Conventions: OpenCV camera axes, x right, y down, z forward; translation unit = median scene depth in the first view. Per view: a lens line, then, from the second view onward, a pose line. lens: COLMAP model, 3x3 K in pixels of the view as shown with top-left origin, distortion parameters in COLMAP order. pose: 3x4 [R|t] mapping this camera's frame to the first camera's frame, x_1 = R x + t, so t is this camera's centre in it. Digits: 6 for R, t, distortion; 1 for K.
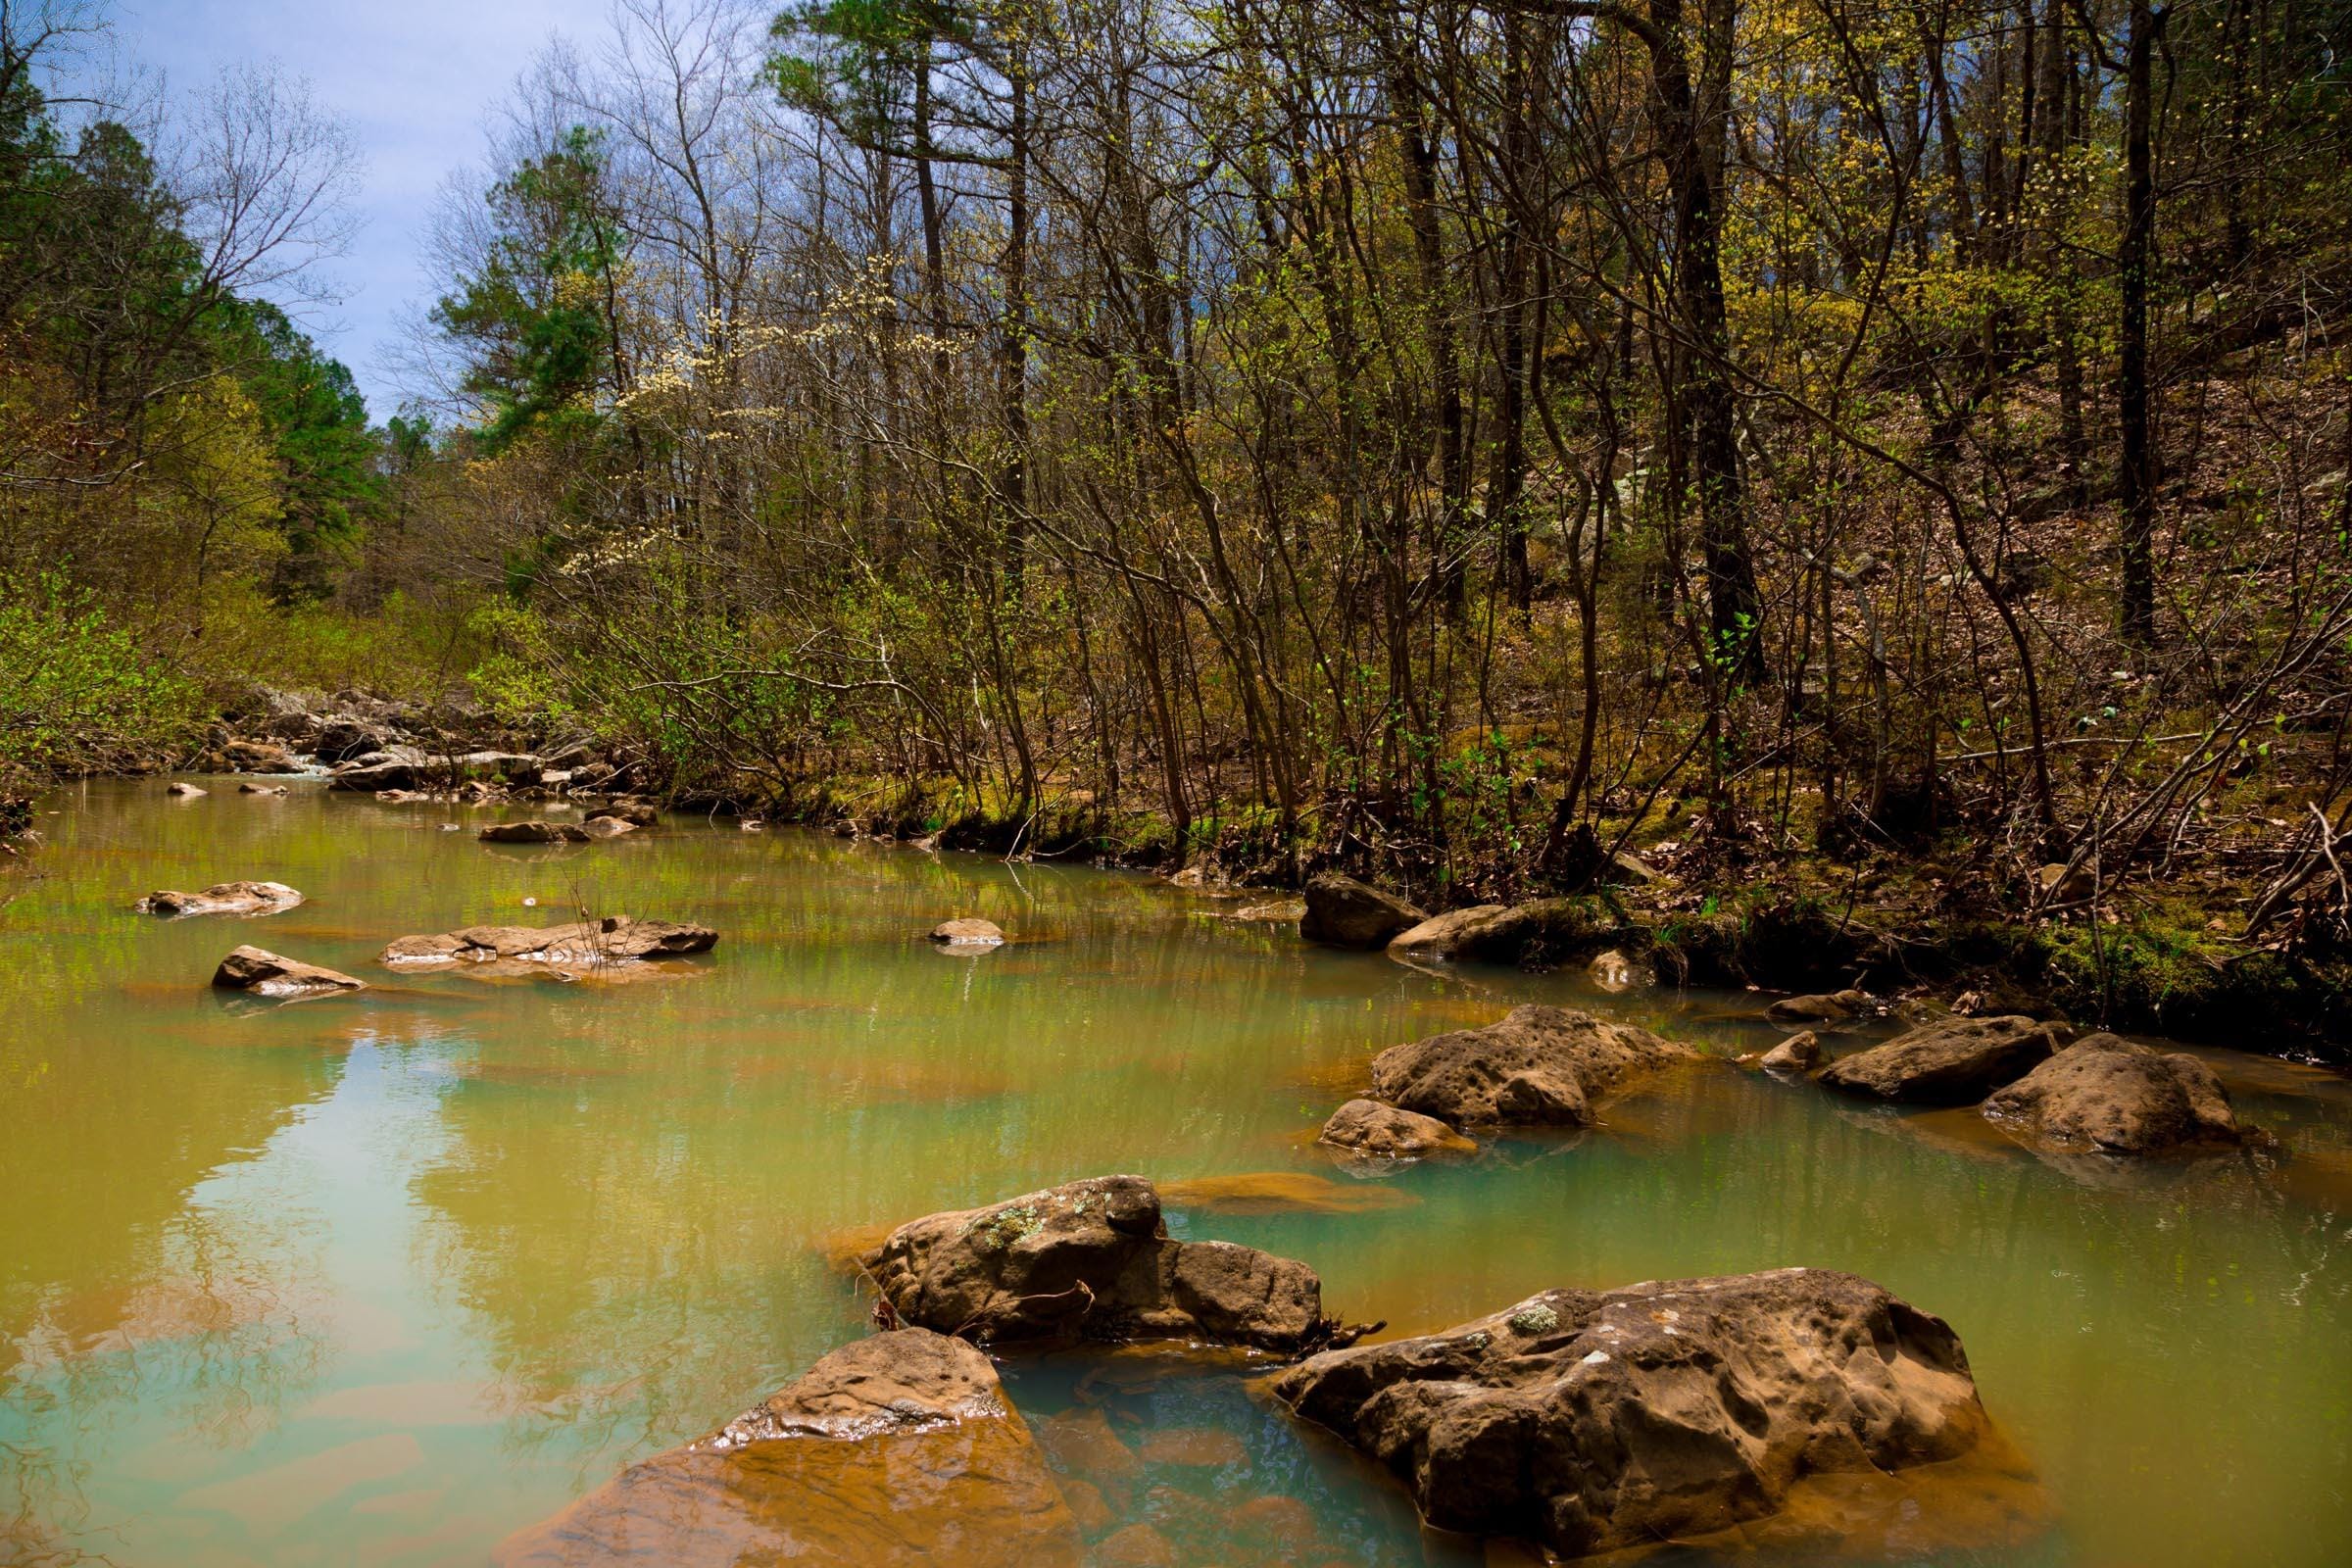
lens RADIAL K [[1592.6, 0, 1146.1], [0, 1592.6, 784.4], [0, 0, 1]] dist [-0.130740, 0.073956]
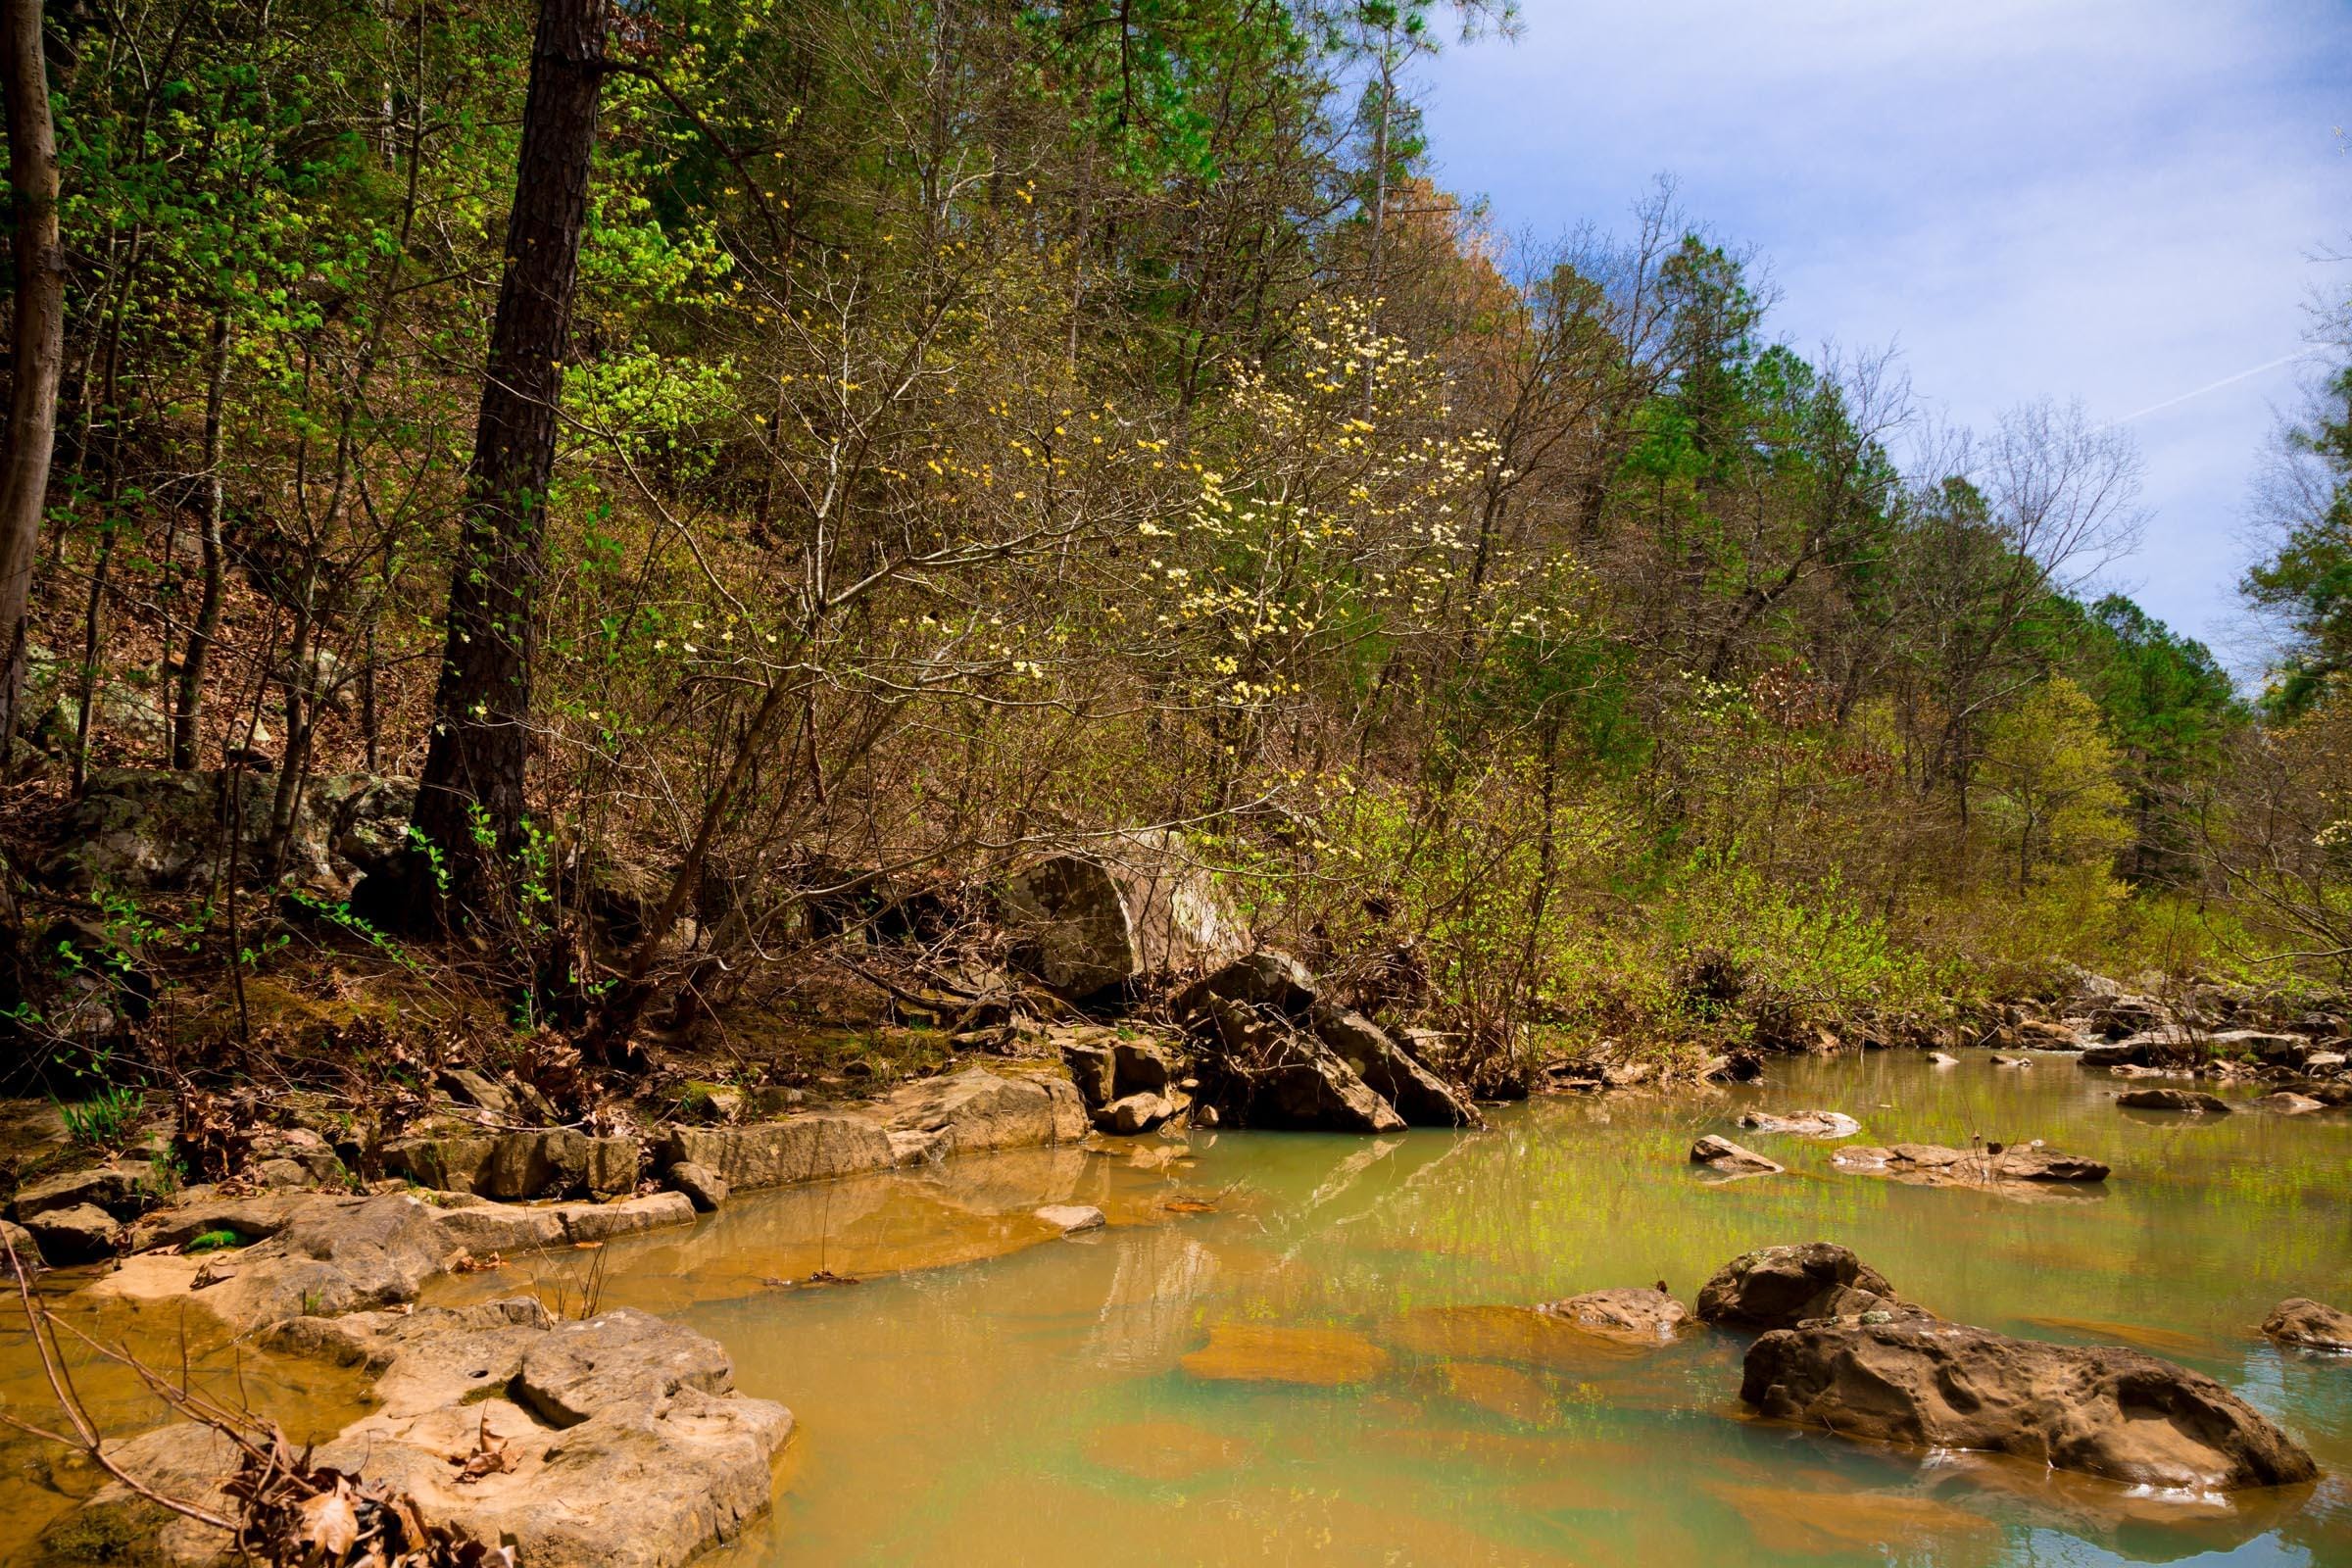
lens RADIAL K [[1592.6, 0, 1146.1], [0, 1592.6, 784.4], [0, 0, 1]] dist [-0.130740, 0.073956]
pose [[0.434819, -0.120254, -0.892452, 0.123365], [-0.048913, 0.986427, -0.156748, 0.007749], [0.899188, 0.111809, 0.423035, -0.035018]]
